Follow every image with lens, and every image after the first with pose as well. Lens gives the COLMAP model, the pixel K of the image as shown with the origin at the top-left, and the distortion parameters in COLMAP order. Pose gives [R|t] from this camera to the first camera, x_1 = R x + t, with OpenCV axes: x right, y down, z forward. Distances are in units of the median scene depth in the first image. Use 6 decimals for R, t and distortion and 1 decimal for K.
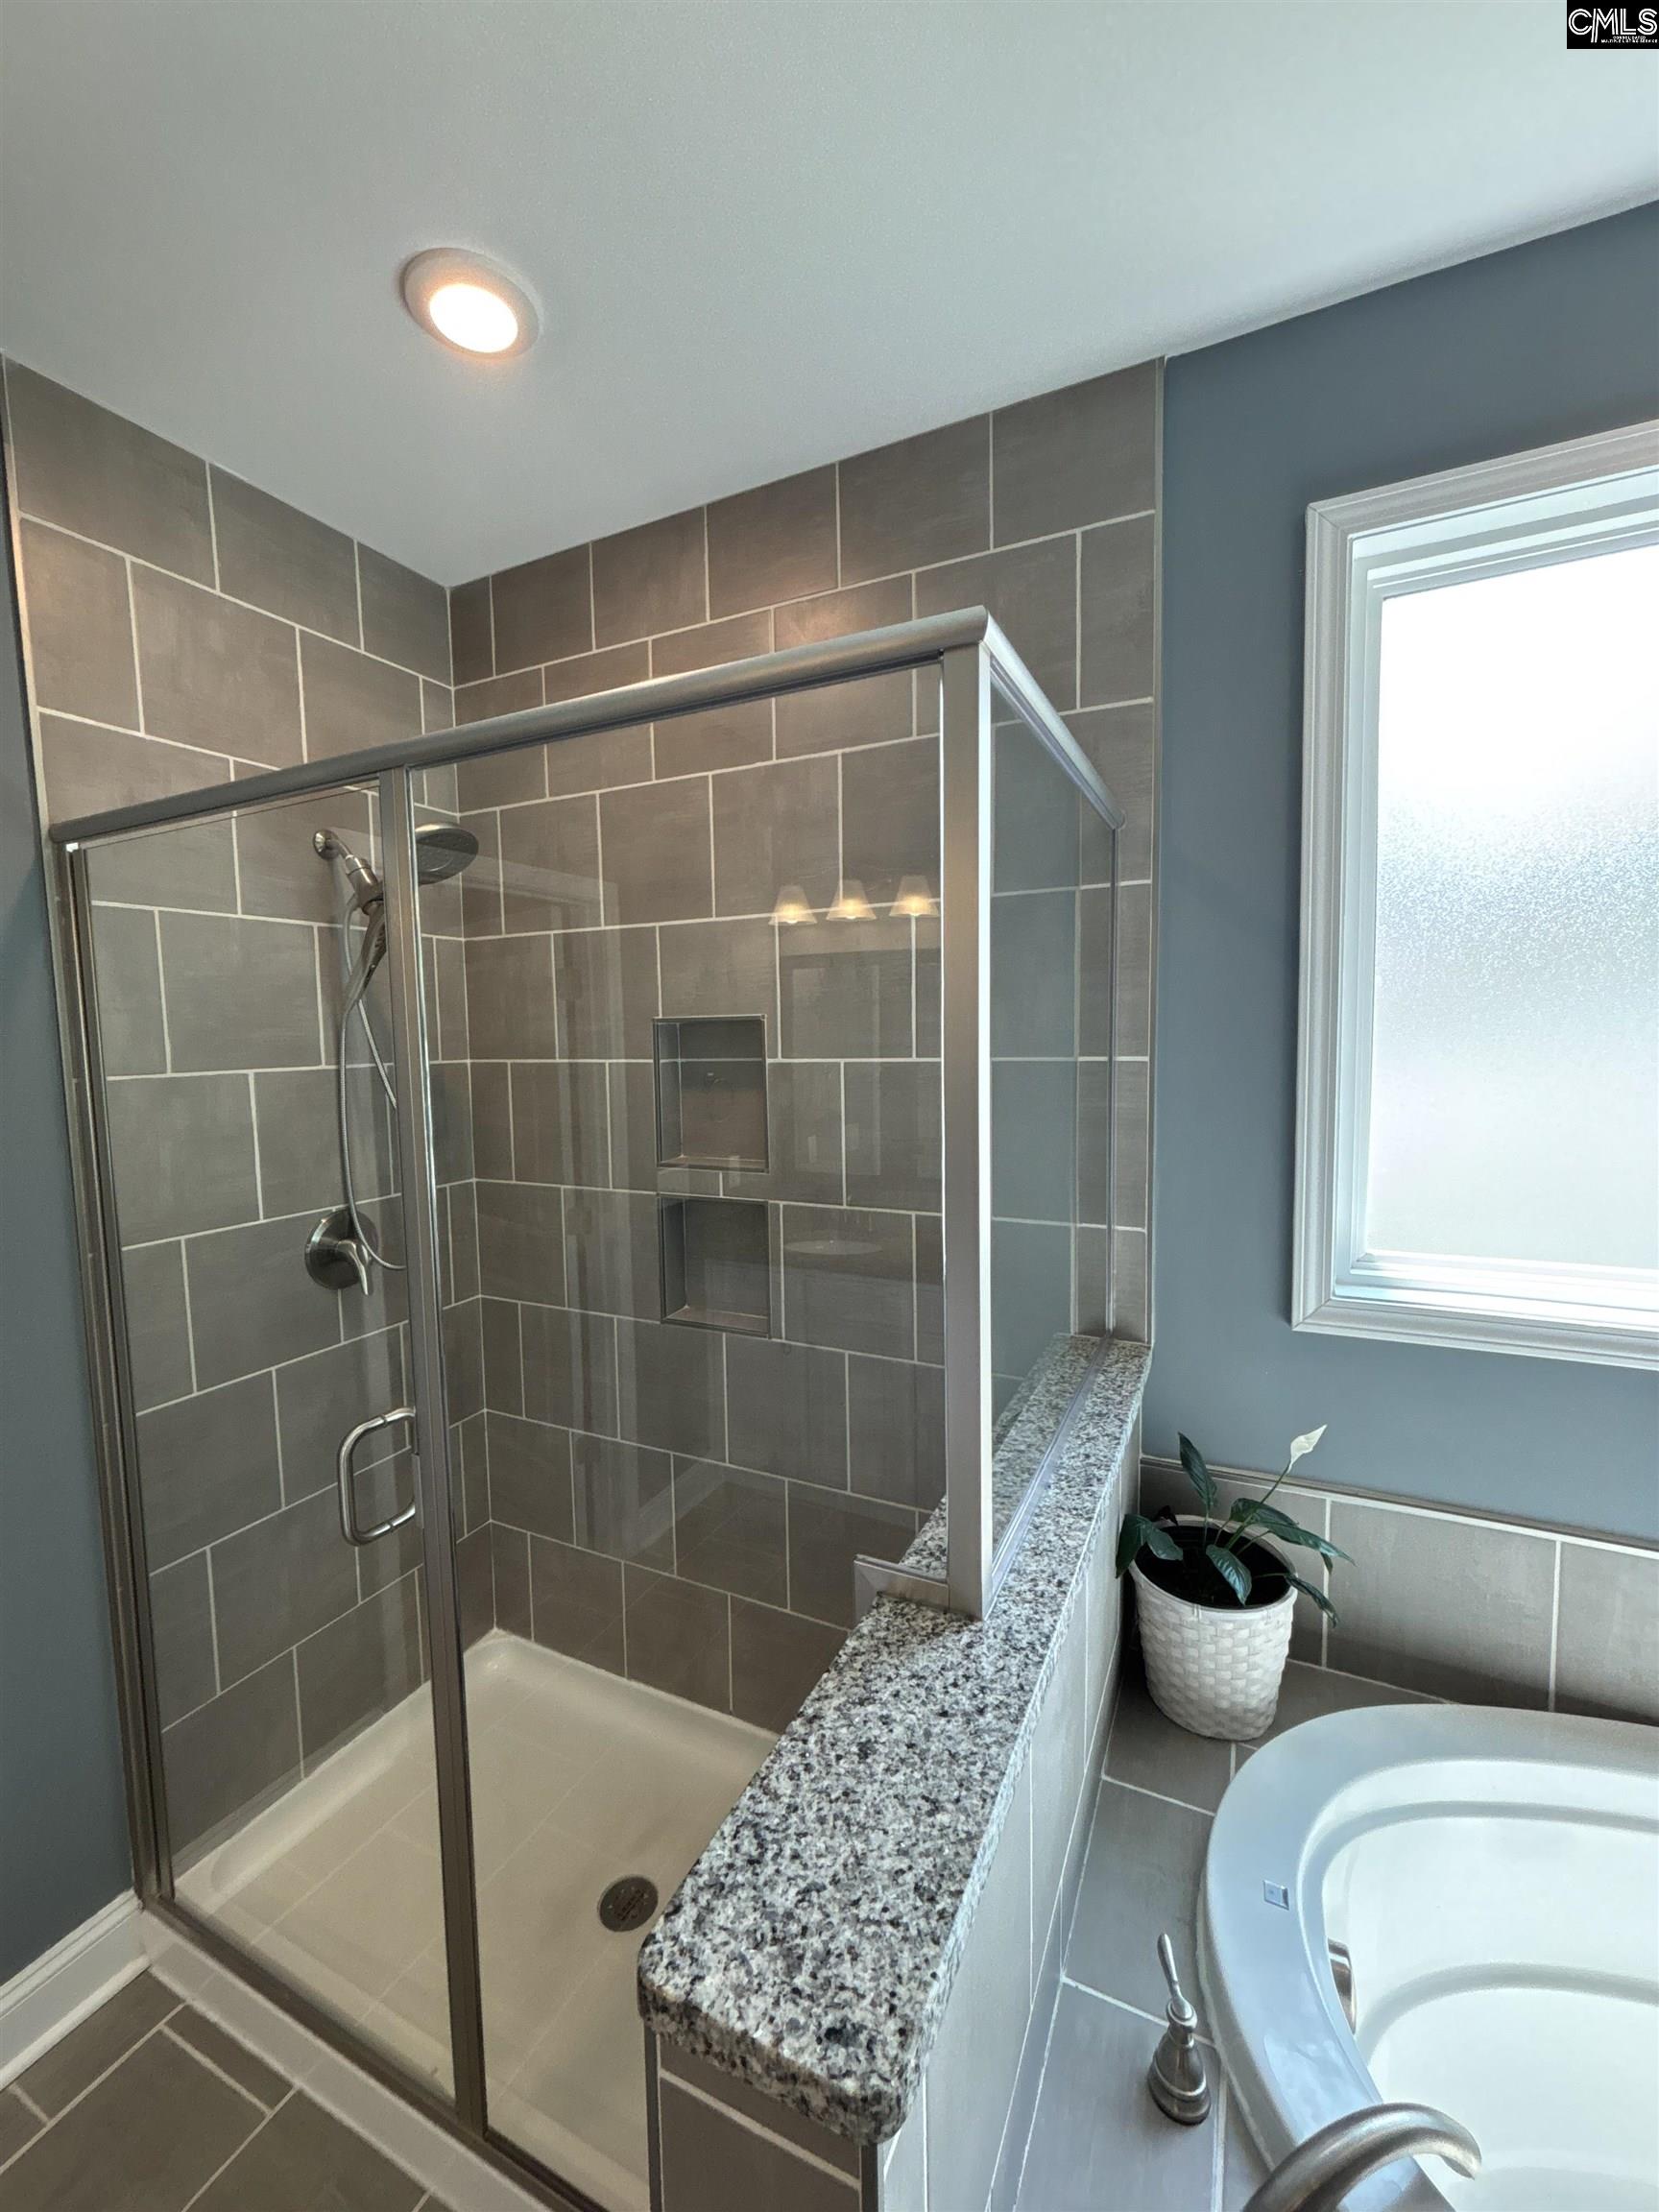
lens RADIAL K [[899.6, 0, 829.5], [0, 899.6, 1106.0], [0, 0, 1]] dist [0.001274, 0.000085]
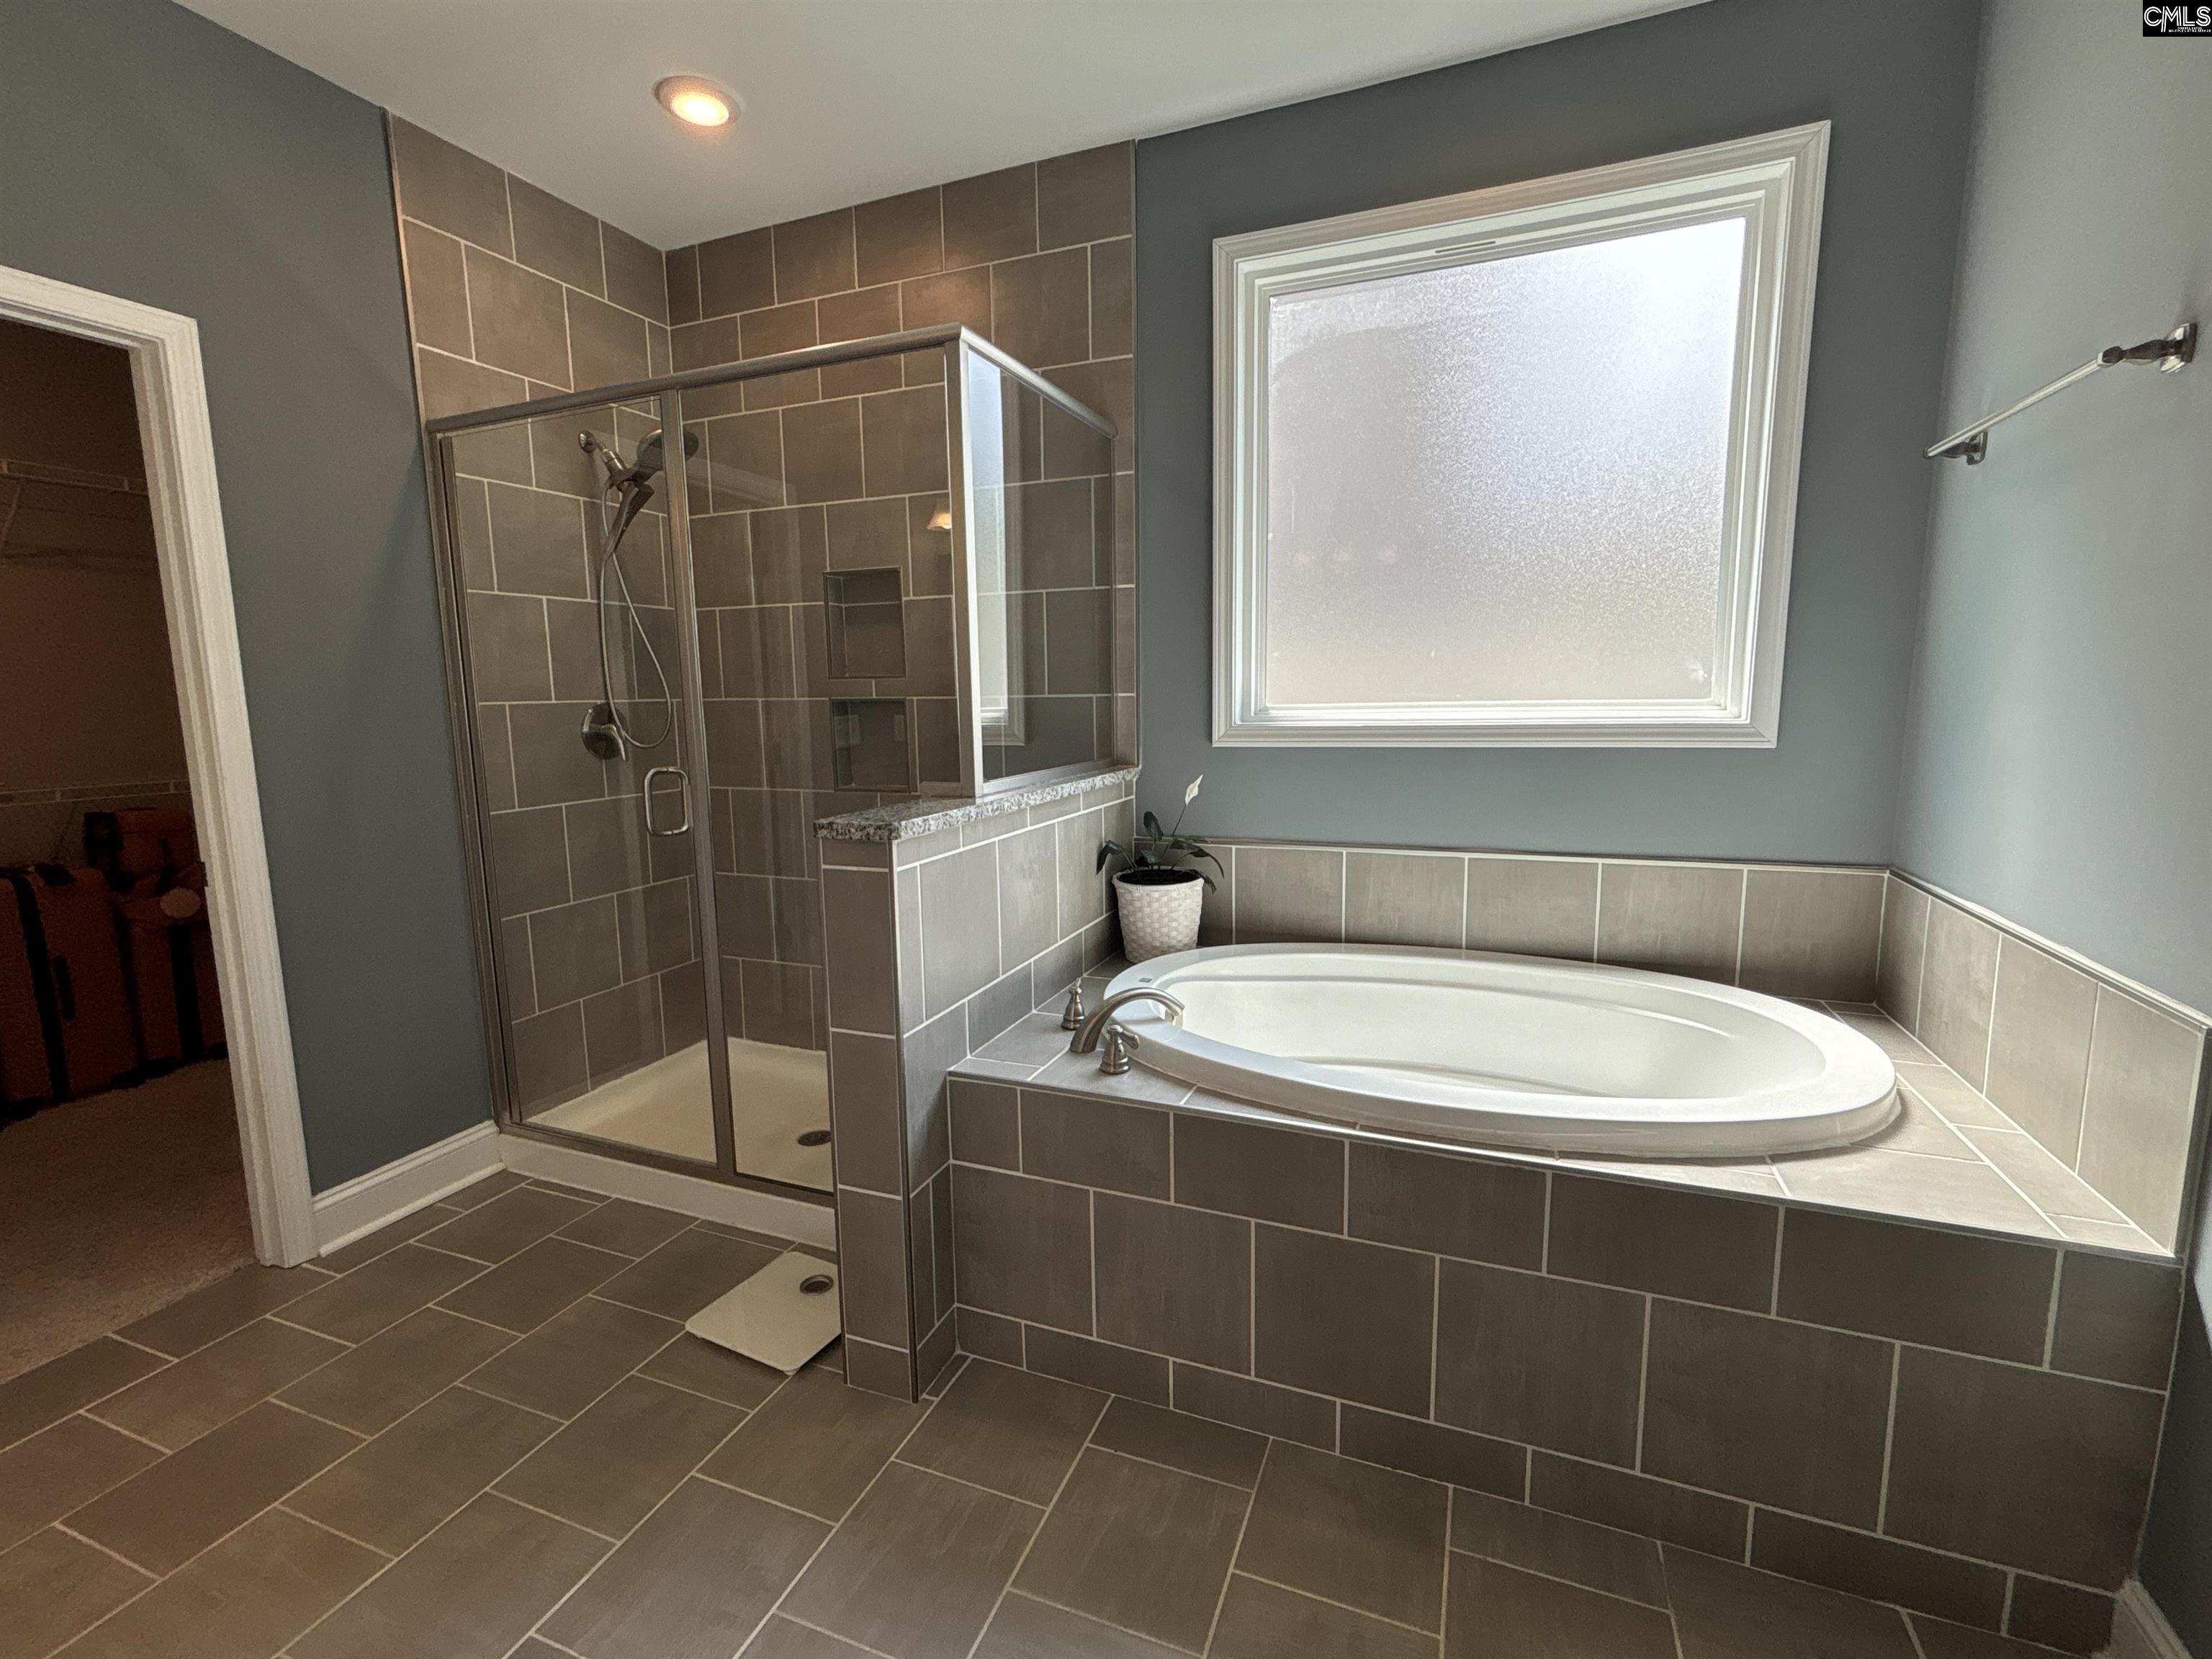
lens RADIAL K [[987.1, 0, 1099.7], [0, 987.1, 829.2], [0, 0, 1]] dist [-0.000241, 0.000135]
pose [[0.997889, -0.006166, 0.064647, 0.161093], [0.002614, 0.998490, 0.054878, 0.265112], [-0.064887, -0.054594, 0.996398, -0.714123]]
